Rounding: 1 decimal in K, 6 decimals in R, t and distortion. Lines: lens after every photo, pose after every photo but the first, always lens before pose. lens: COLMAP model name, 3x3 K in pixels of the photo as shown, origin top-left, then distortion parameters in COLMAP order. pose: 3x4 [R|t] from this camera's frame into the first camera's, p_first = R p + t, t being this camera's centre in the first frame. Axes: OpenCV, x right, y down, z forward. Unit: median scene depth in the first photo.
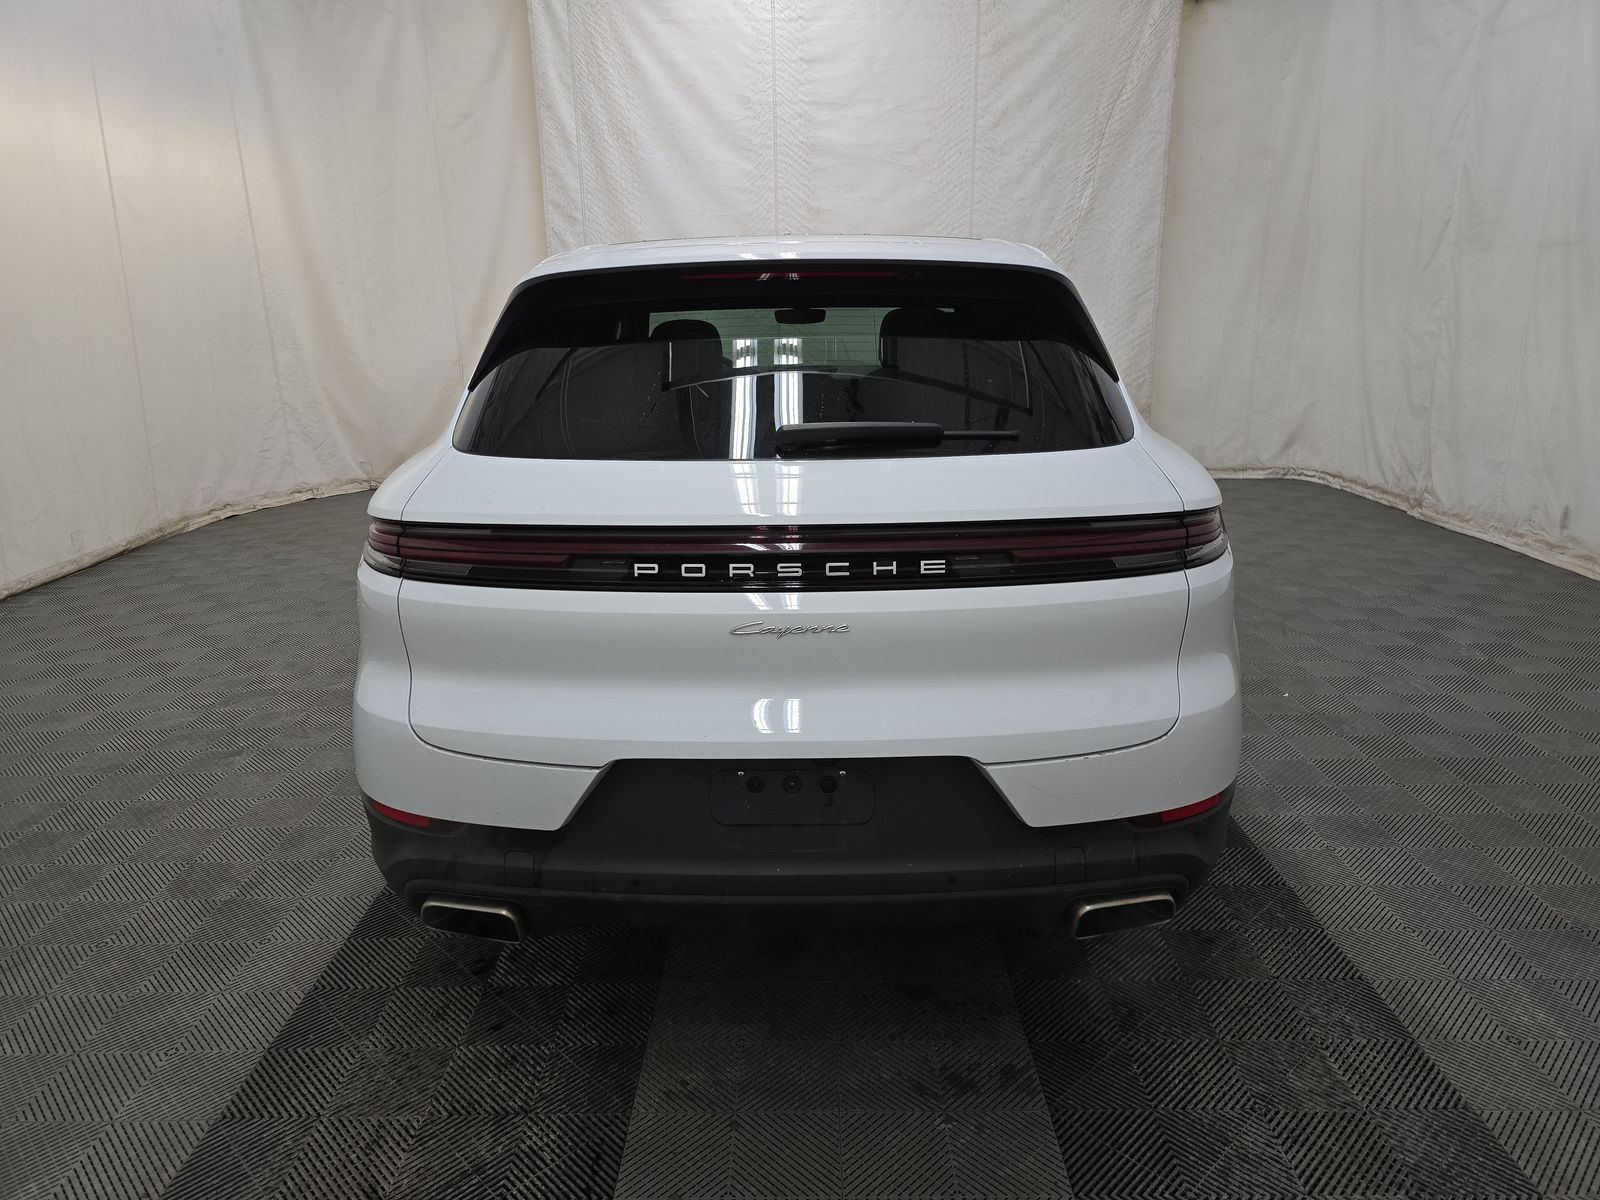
lens RADIAL K [[1055.8, 0, 798.8], [0, 1055.8, 600.2], [0, 0, 1]] dist [0.027321, -0.023285]
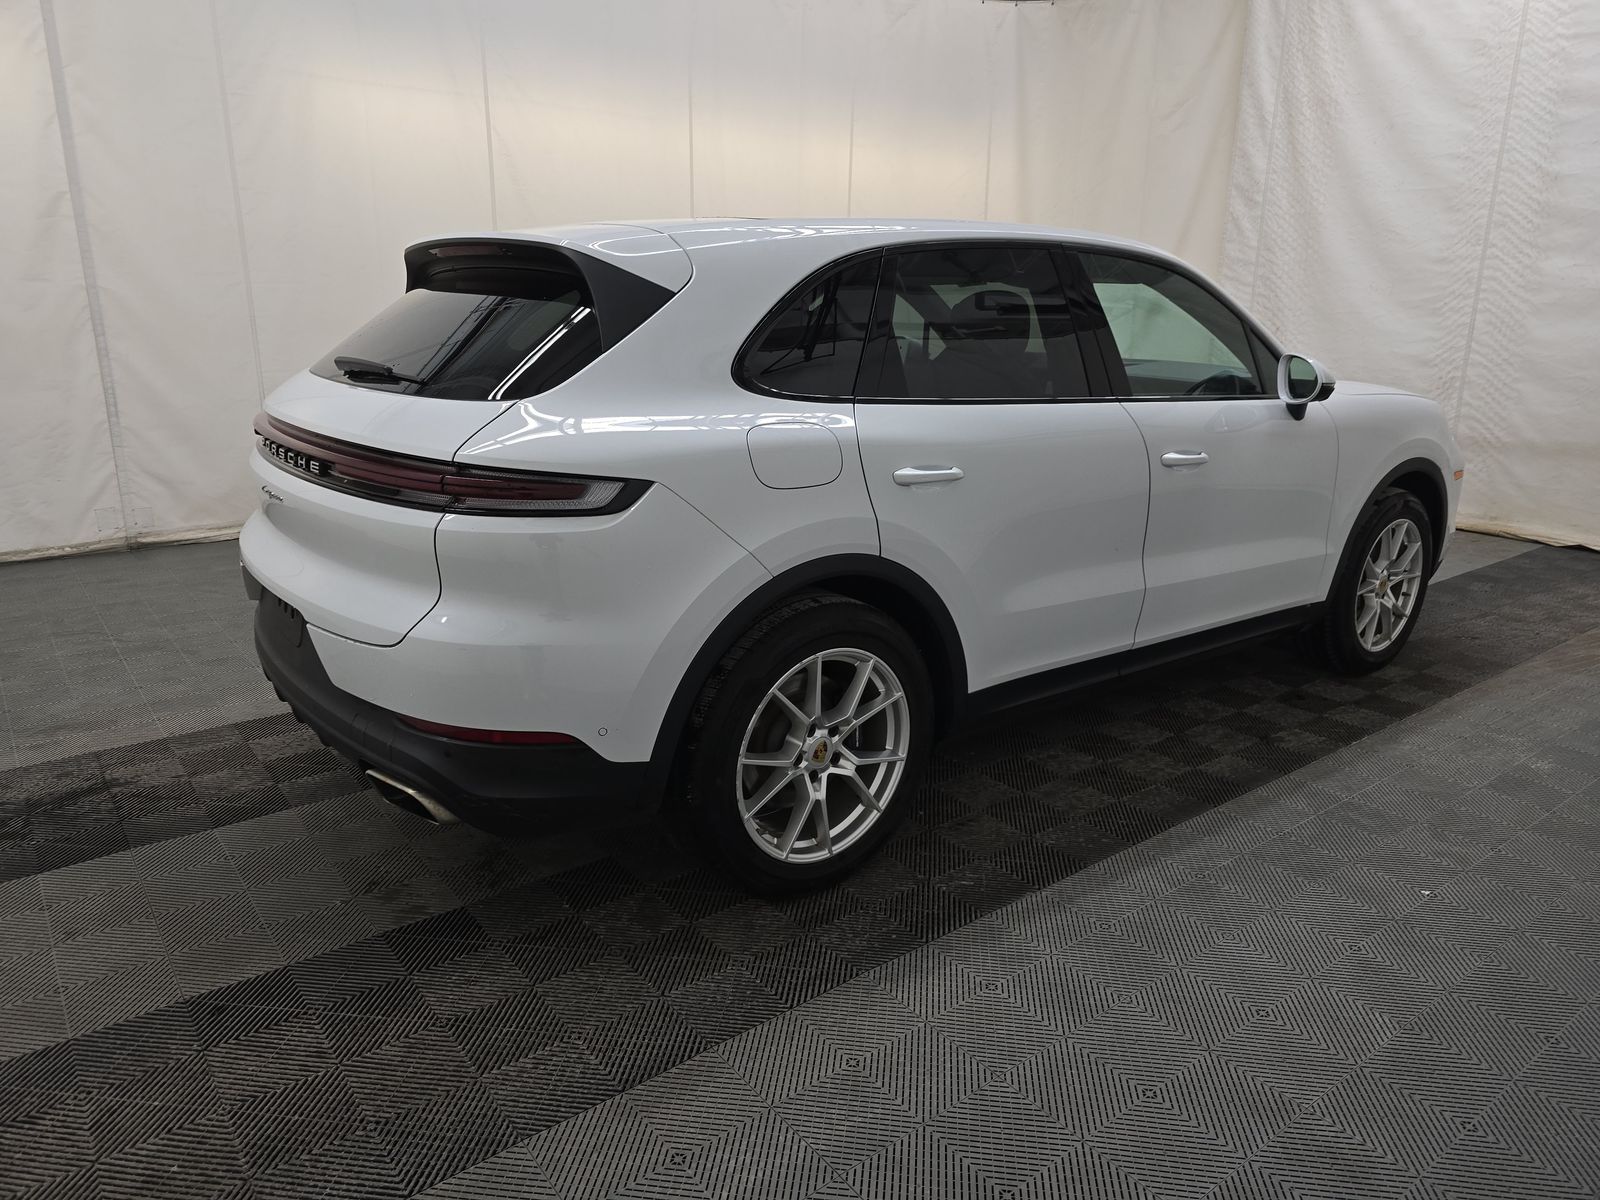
lens RADIAL K [[1055.8, 0, 798.4], [0, 1055.8, 596.6], [0, 0, 1]] dist [0.027321, -0.023285]
pose [[0.626413, 0.233237, -0.743779, 0.324430], [-0.230147, 0.966987, 0.109401, -0.034087], [0.744741, 0.102649, 0.659412, 0.121493]]
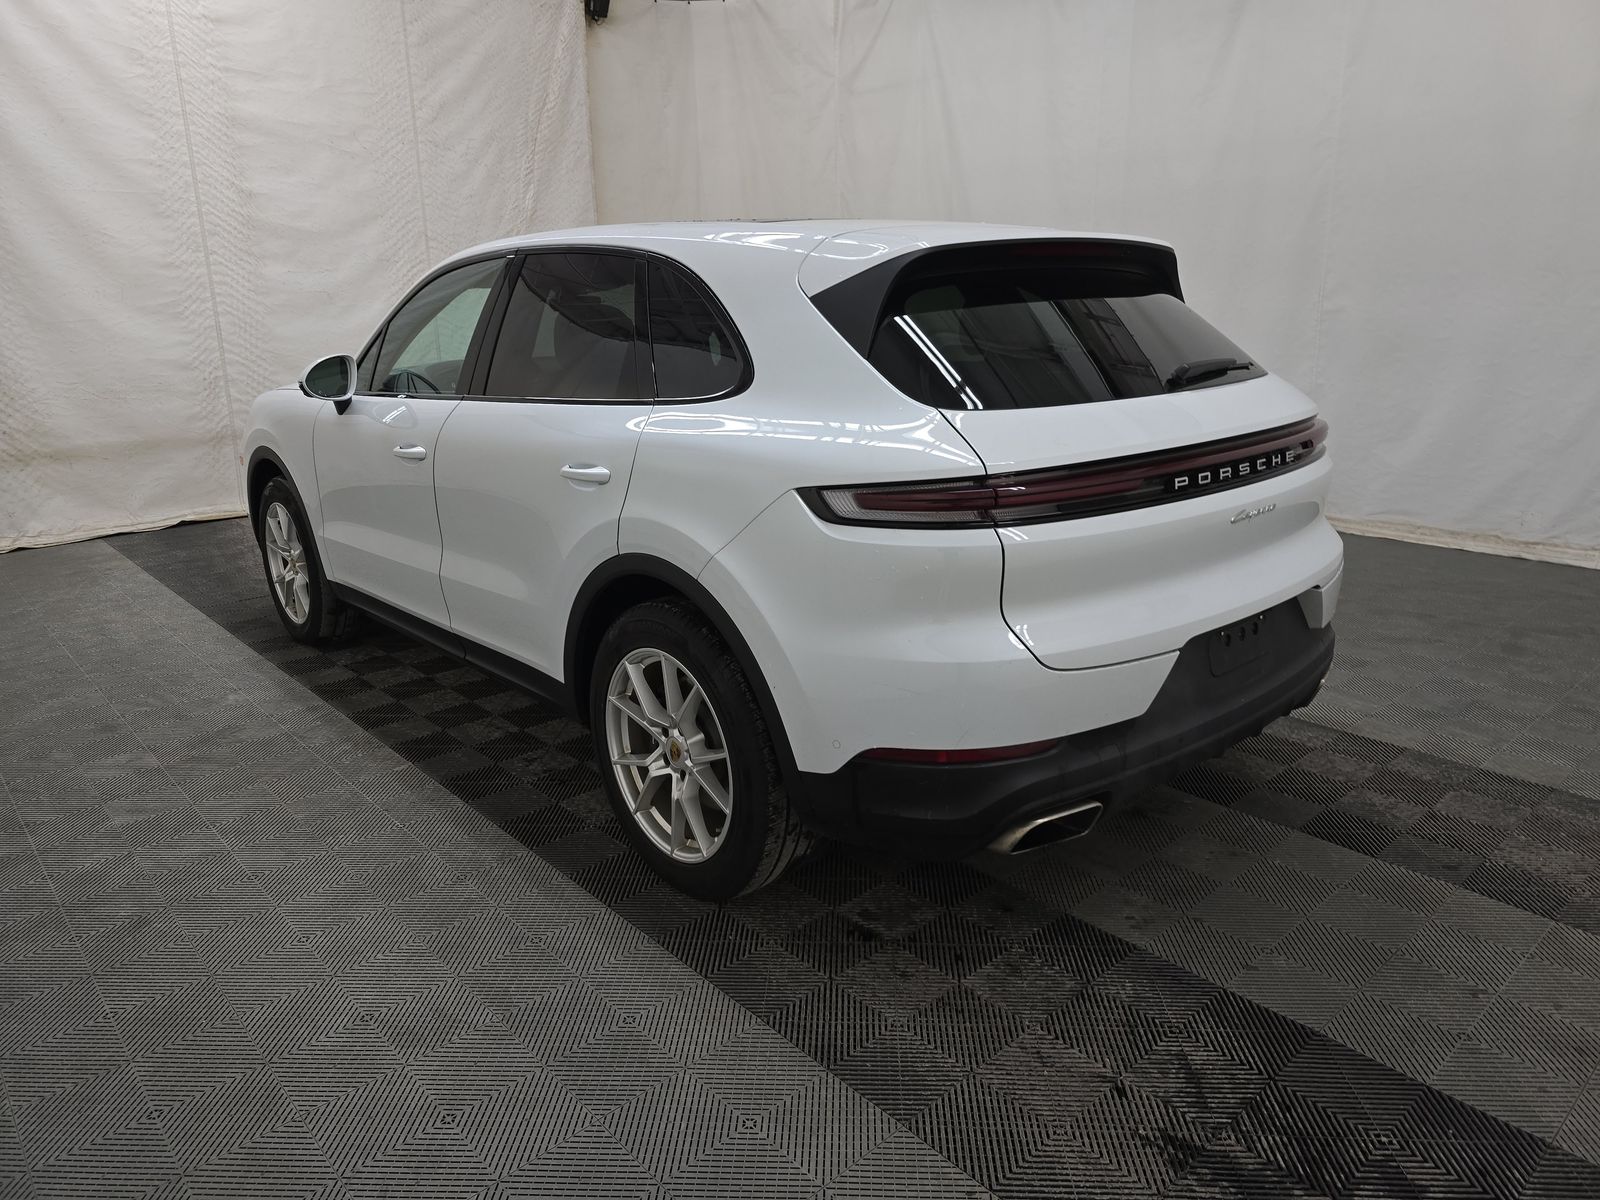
lens RADIAL K [[1055.8, 0, 790.5], [0, 1055.8, 595.8], [0, 0, 1]] dist [0.027321, -0.023285]
pose [[0.745387, -0.180945, 0.641605, -0.277381], [0.187596, 0.980498, 0.058579, -0.012117], [-0.639692, 0.076698, 0.764795, 0.074626]]
